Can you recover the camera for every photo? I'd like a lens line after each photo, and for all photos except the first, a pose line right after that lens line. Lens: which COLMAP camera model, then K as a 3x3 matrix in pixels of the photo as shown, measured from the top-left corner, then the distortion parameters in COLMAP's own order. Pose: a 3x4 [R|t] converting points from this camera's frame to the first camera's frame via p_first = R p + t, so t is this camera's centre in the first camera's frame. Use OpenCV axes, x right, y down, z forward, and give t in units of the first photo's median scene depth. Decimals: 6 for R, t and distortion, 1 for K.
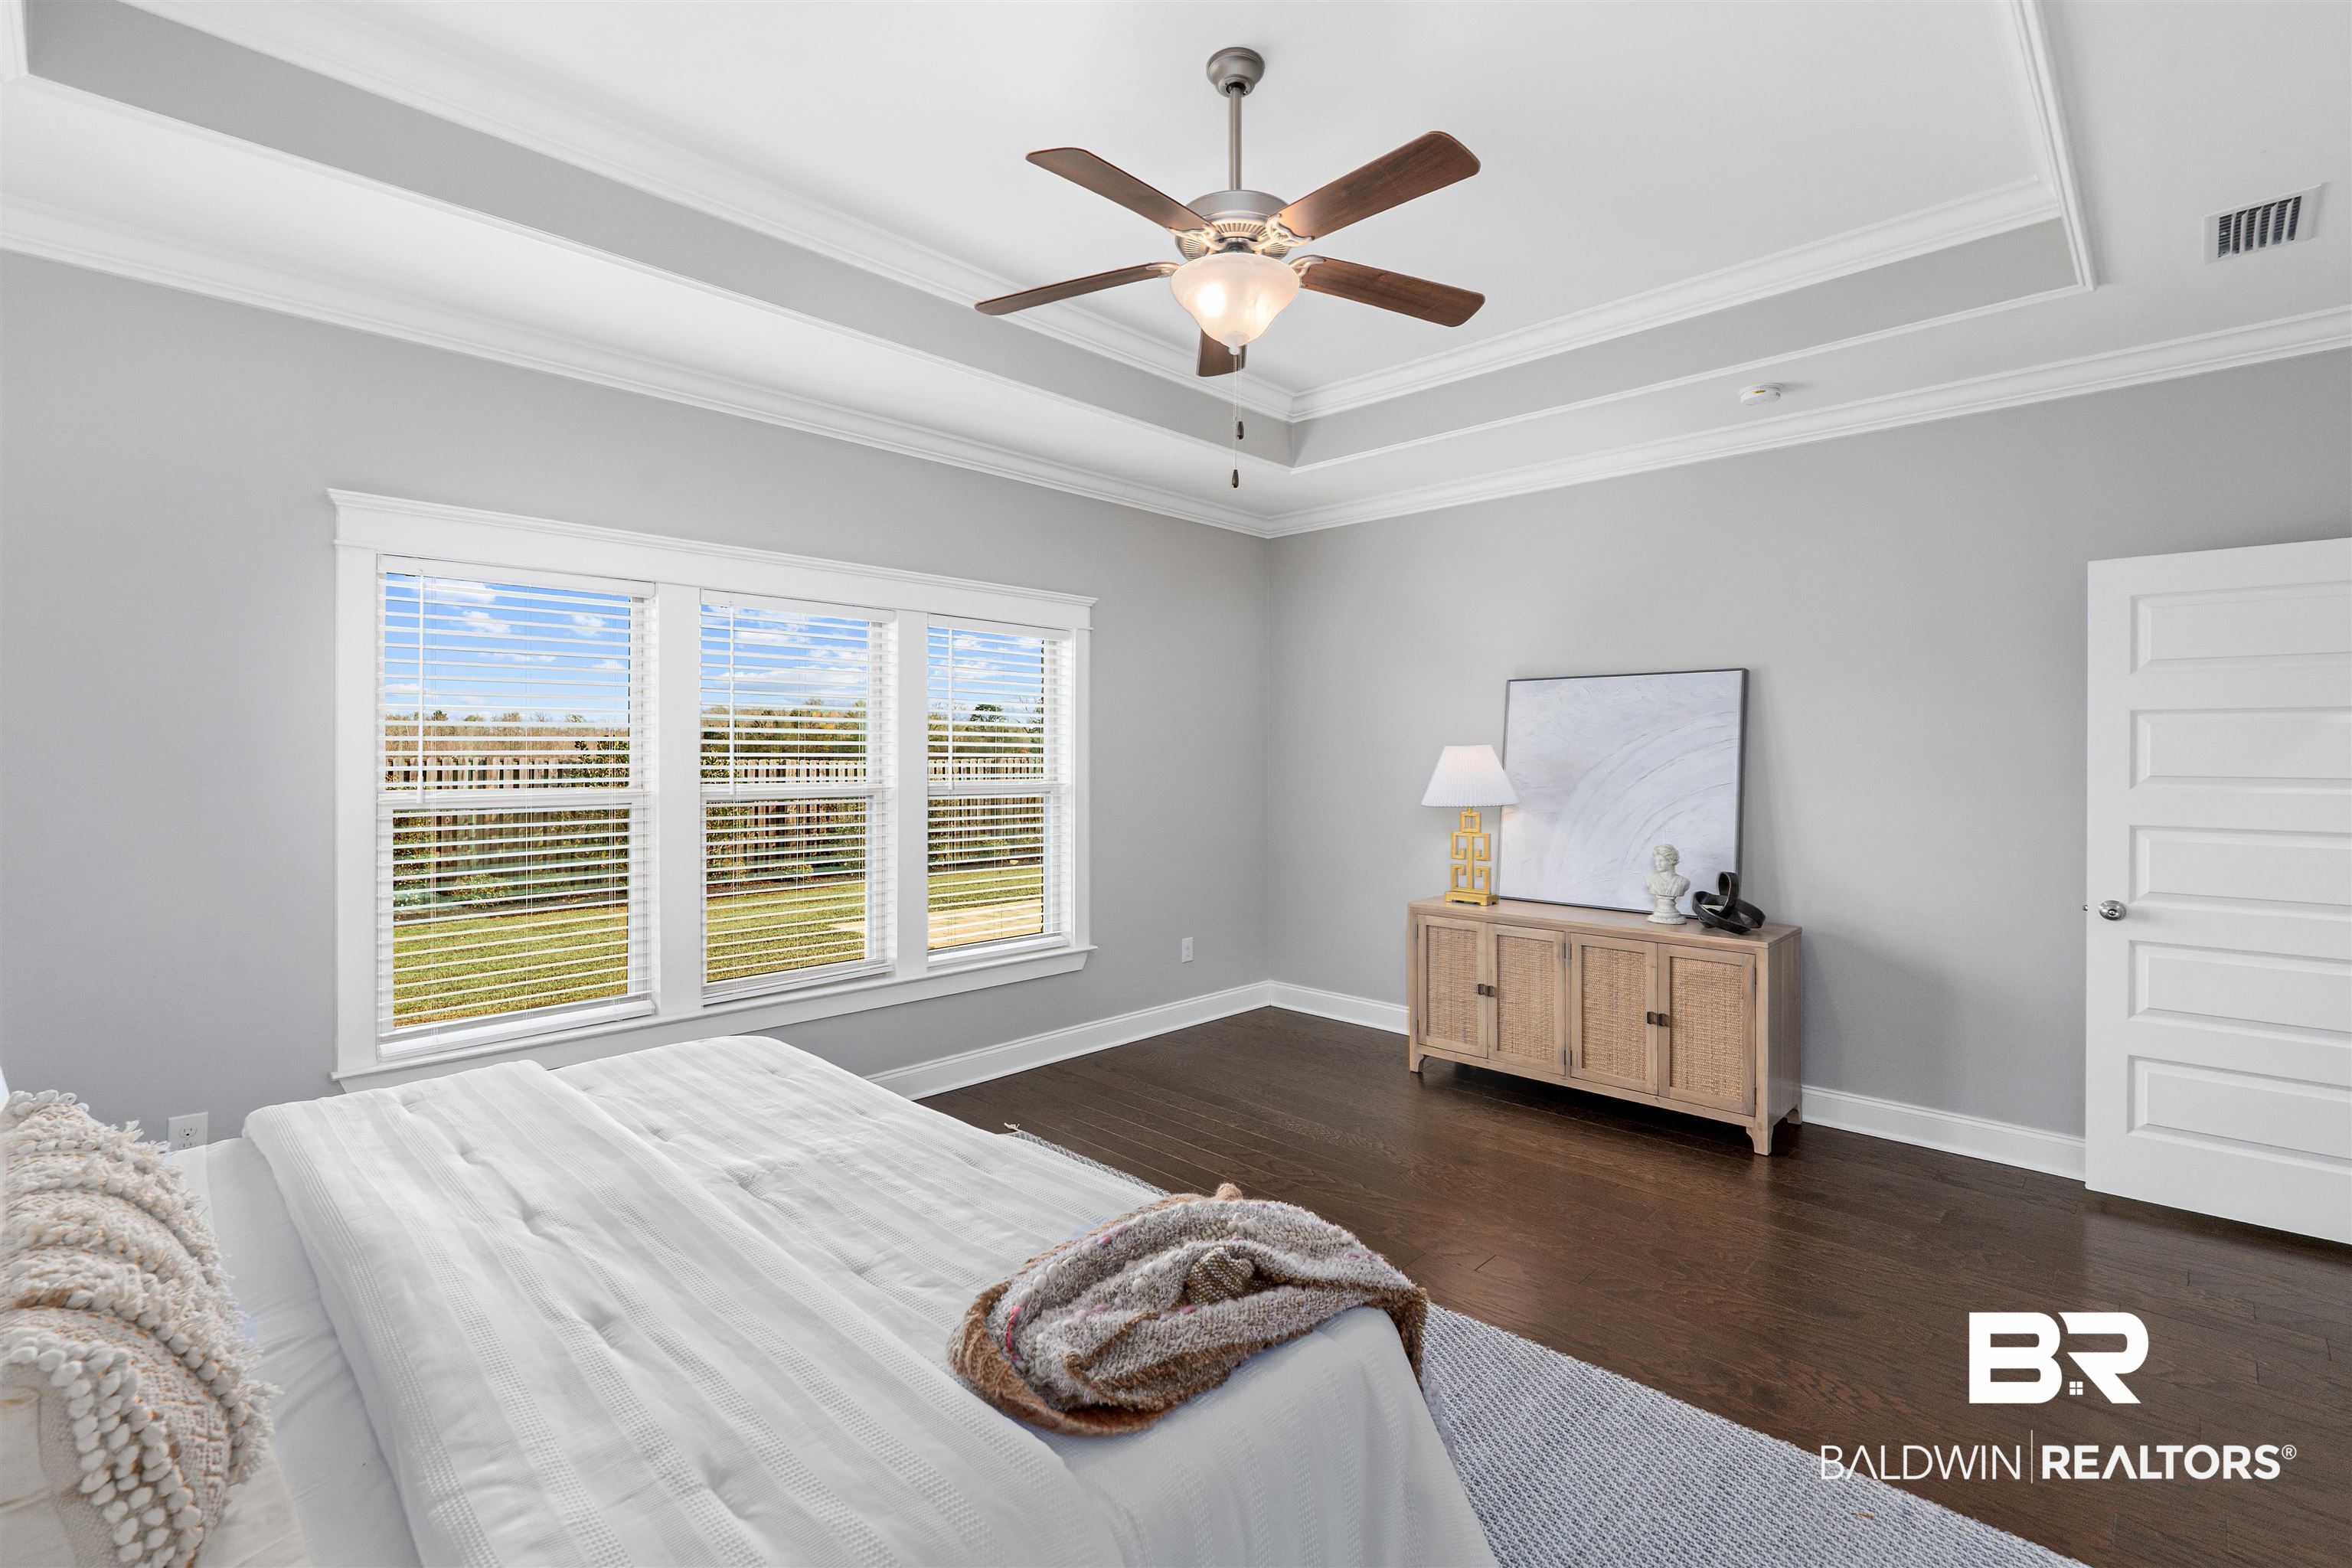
lens RADIAL K [[1054.2, 0, 1166.6], [0, 1054.2, 763.3], [0, 0, 1]] dist [-0.003245, -0.000713]
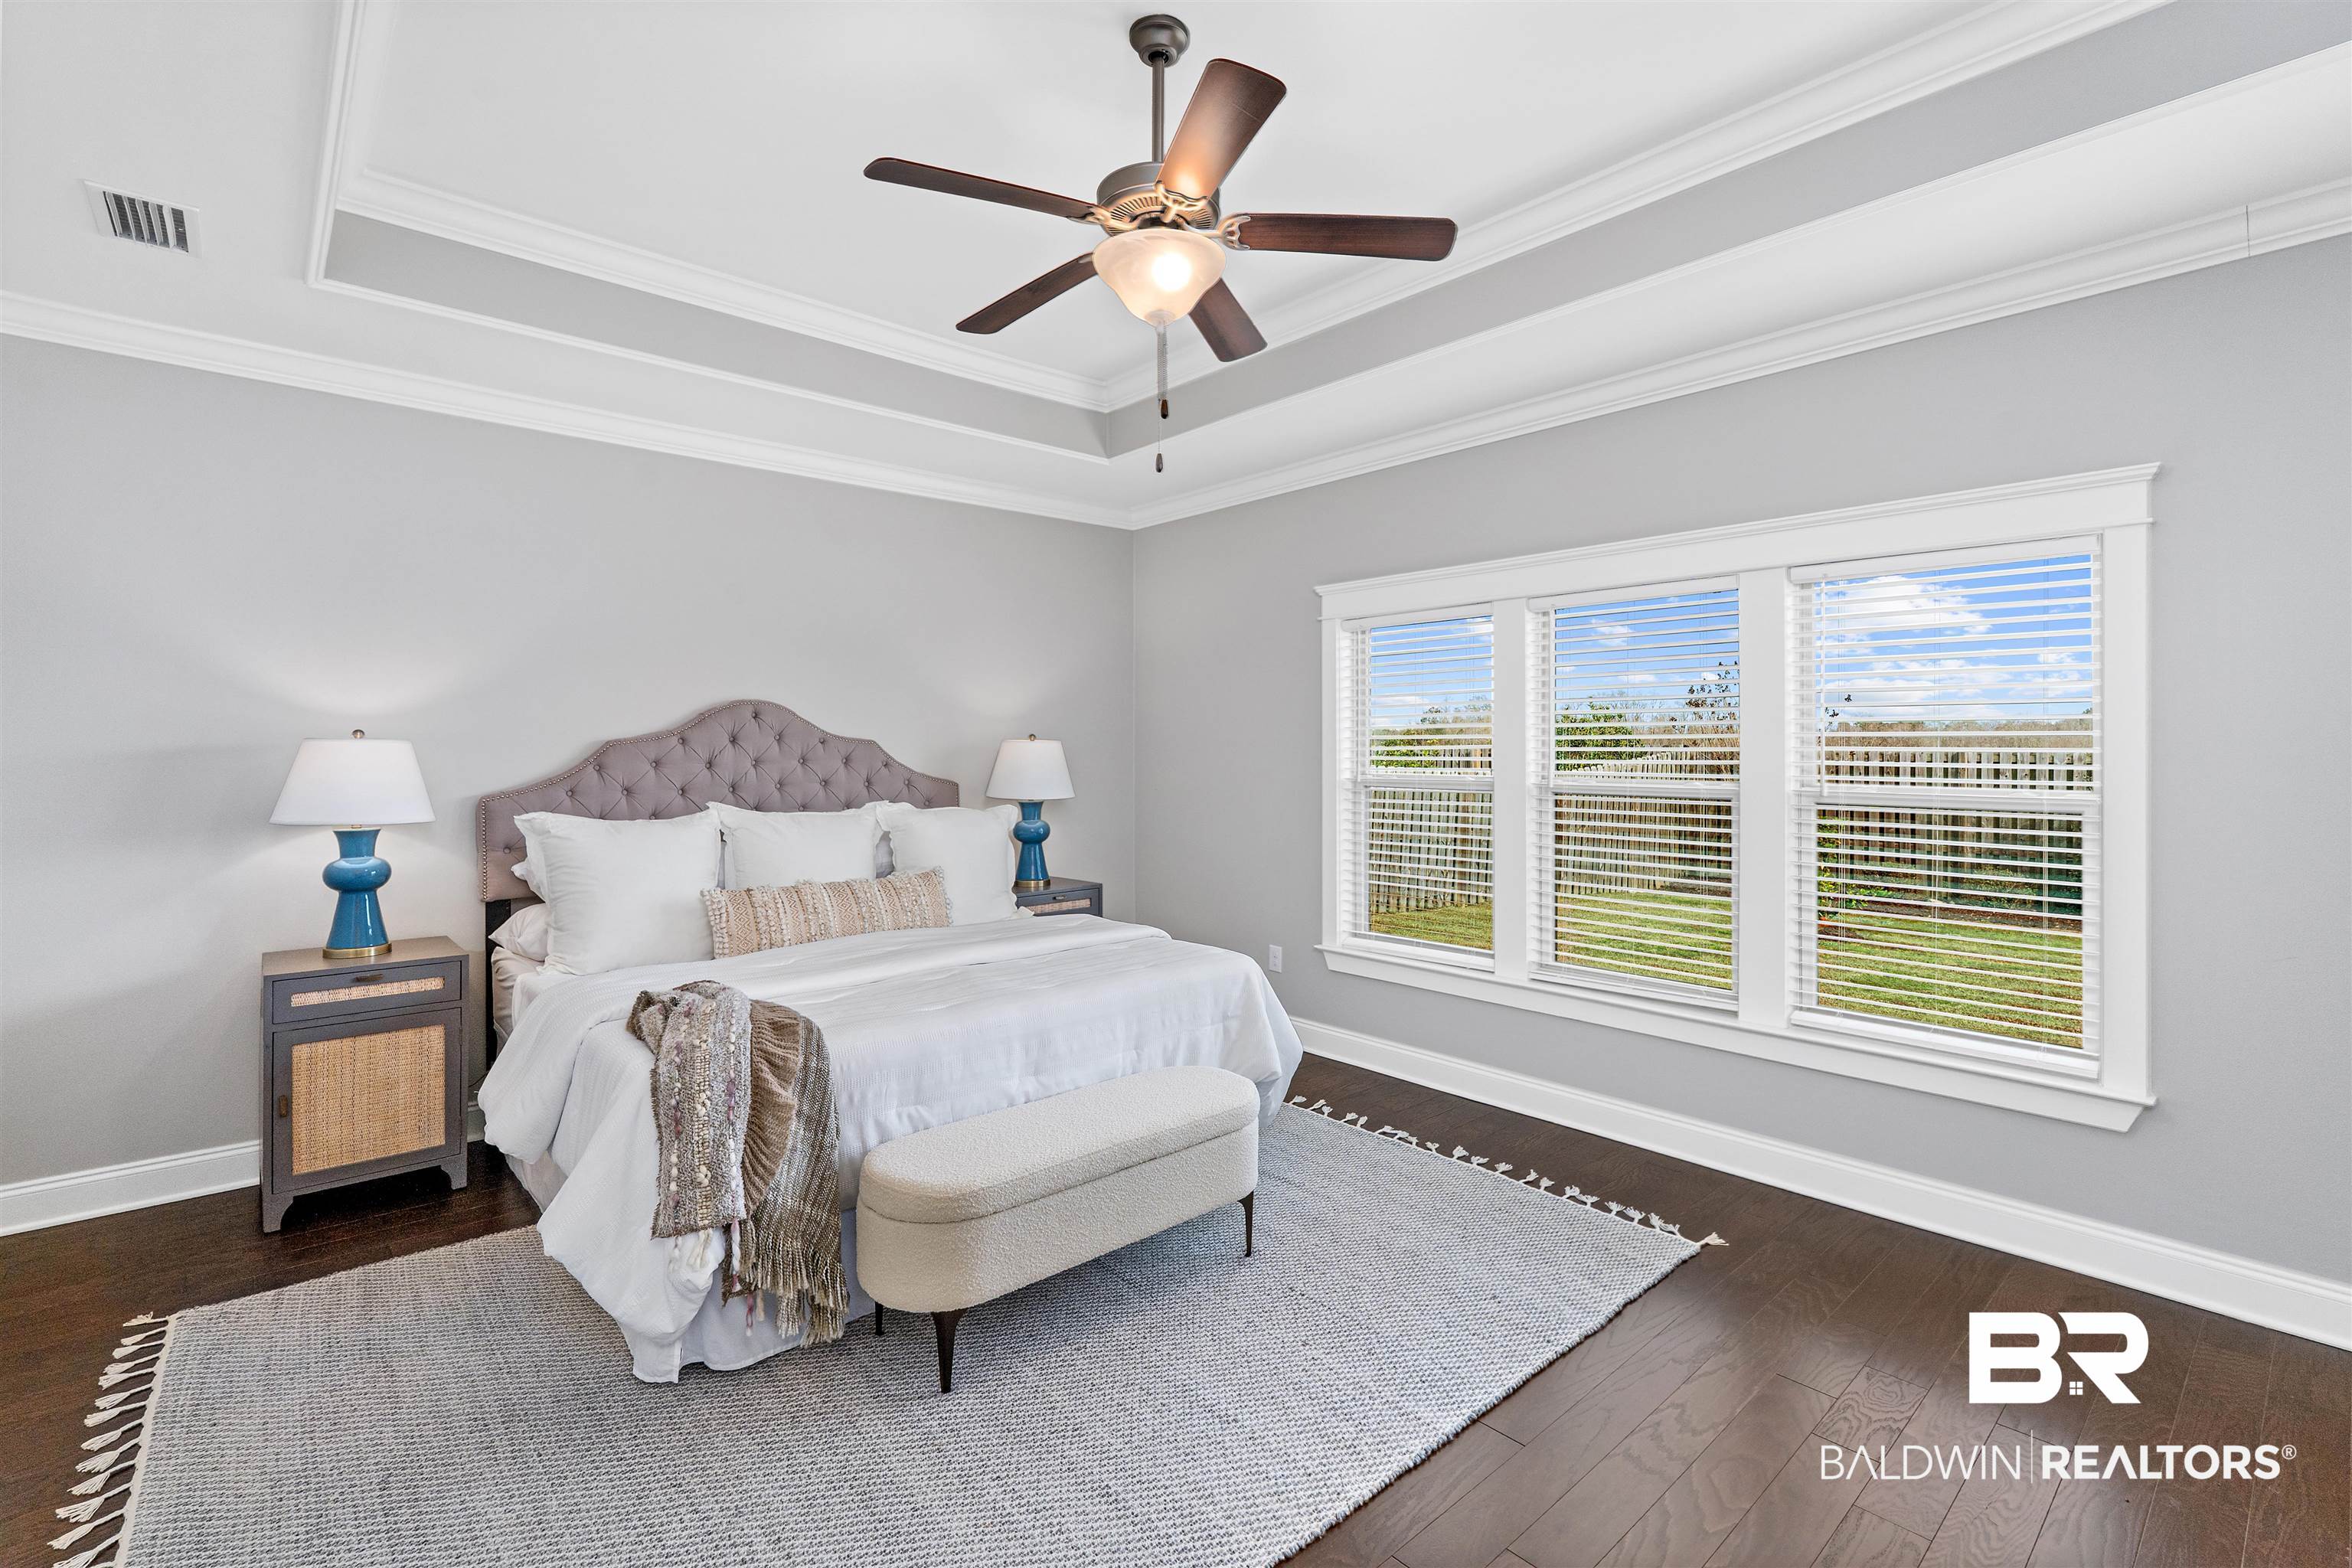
lens RADIAL K [[1054.2, 0, 1169.1], [0, 1054.2, 768.6], [0, 0, 1]] dist [-0.003245, -0.000713]
pose [[-0.070298, 0.016336, -0.997392, 0.451231], [-0.011174, 0.999790, 0.017163, -0.001667], [0.997463, 0.012351, -0.070101, 0.468079]]
